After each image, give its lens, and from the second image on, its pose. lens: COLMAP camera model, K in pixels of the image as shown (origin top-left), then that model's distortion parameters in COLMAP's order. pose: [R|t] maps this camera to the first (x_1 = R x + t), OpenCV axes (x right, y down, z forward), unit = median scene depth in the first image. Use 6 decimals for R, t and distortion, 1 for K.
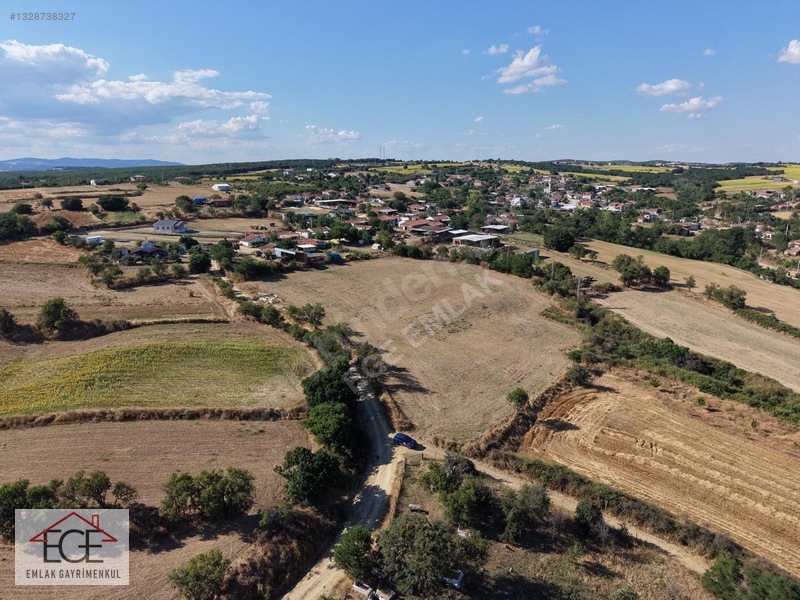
lens RADIAL K [[533.9, 0, 400.0], [0, 533.9, 300.0], [0, 0, 1]] dist [0.031825, -0.032943]
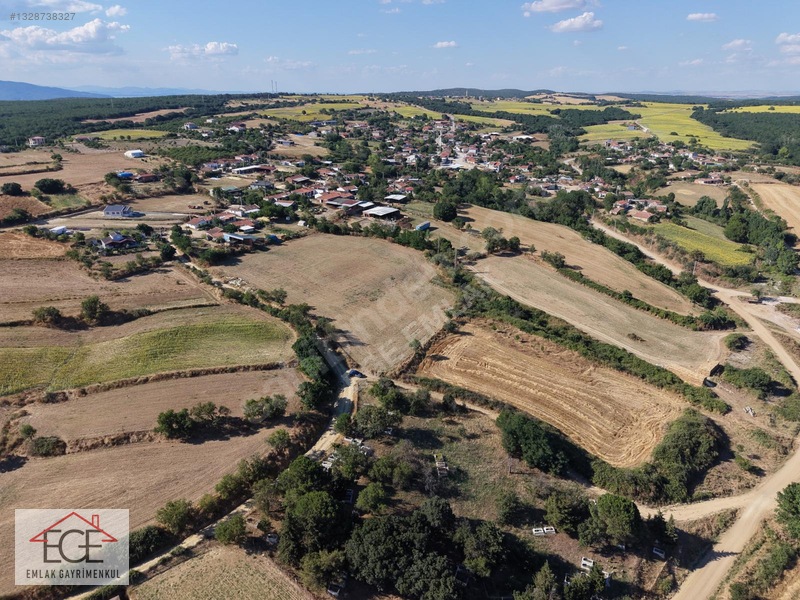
lens RADIAL K [[543.2, 0, 400.0], [0, 543.2, 300.0], [0, 0, 1]] dist [0.031042, -0.031750]
pose [[0.982124, -0.060932, 0.178099, -0.078764], [0.037982, 0.990846, 0.129543, -0.112355], [-0.184362, -0.120462, 0.975448, -0.409007]]
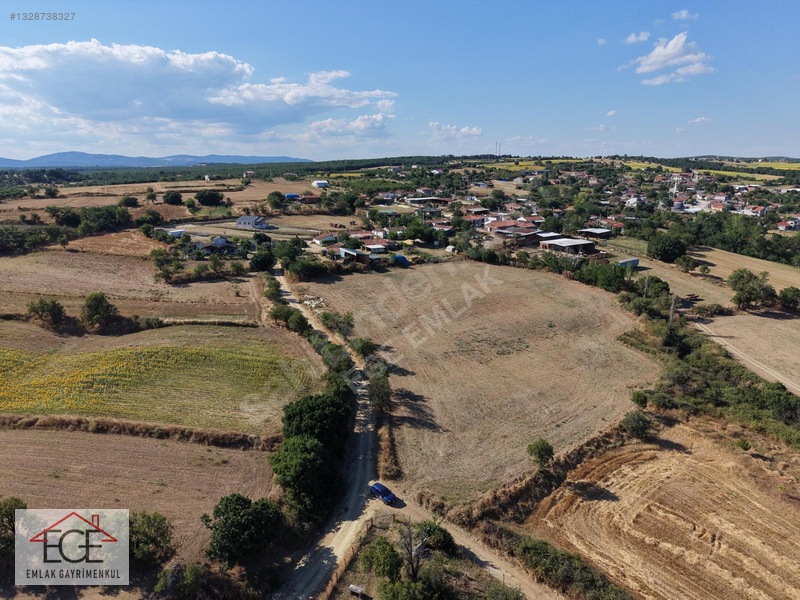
lens RADIAL K [[533.9, 0, 400.0], [0, 533.9, 300.0], [0, 0, 1]] dist [0.031825, -0.032943]
pose [[0.976294, 0.055819, -0.209127, 0.096966], [-0.054573, 0.998441, 0.011724, -0.023995], [0.209456, -0.000033, 0.977818, 0.095680]]
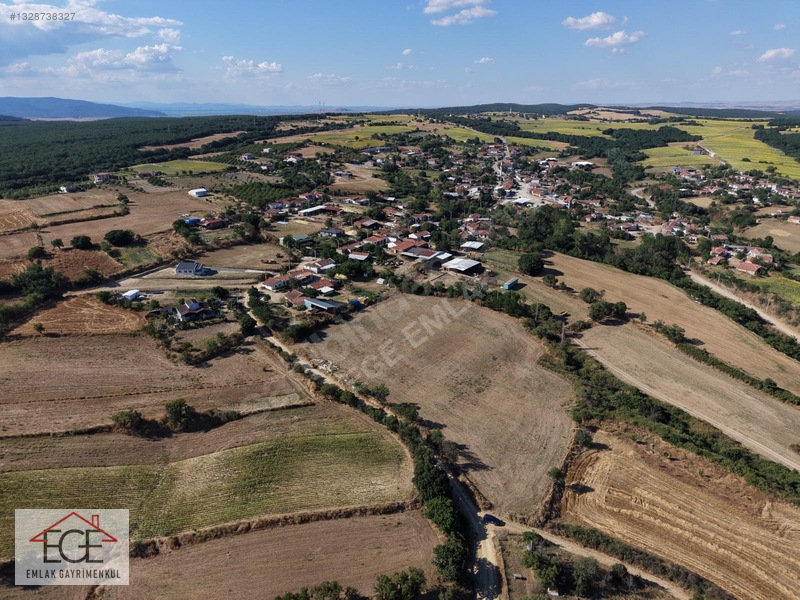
lens RADIAL K [[533.9, 0, 400.0], [0, 533.9, 300.0], [0, 0, 1]] dist [0.031825, -0.032943]
pose [[0.991880, -0.045124, 0.118904, -0.200388], [0.031735, 0.993181, 0.112182, -0.266010], [-0.123156, -0.107497, 0.986548, -0.198079]]
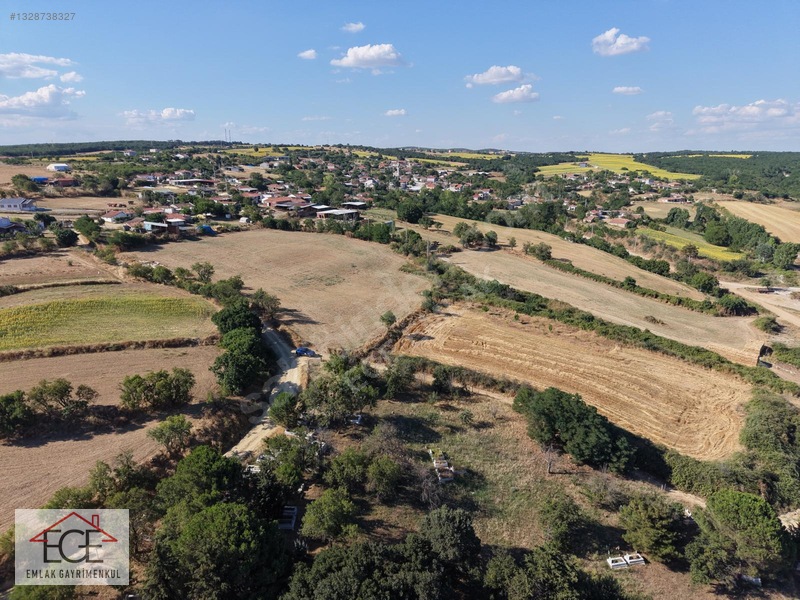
lens RADIAL K [[533.9, 0, 400.0], [0, 533.9, 300.0], [0, 0, 1]] dist [0.031825, -0.032943]
pose [[0.963093, -0.059868, 0.262426, -0.049919], [0.053606, 0.998082, 0.030965, 0.055806], [-0.263776, -0.015755, 0.964455, -0.145926]]
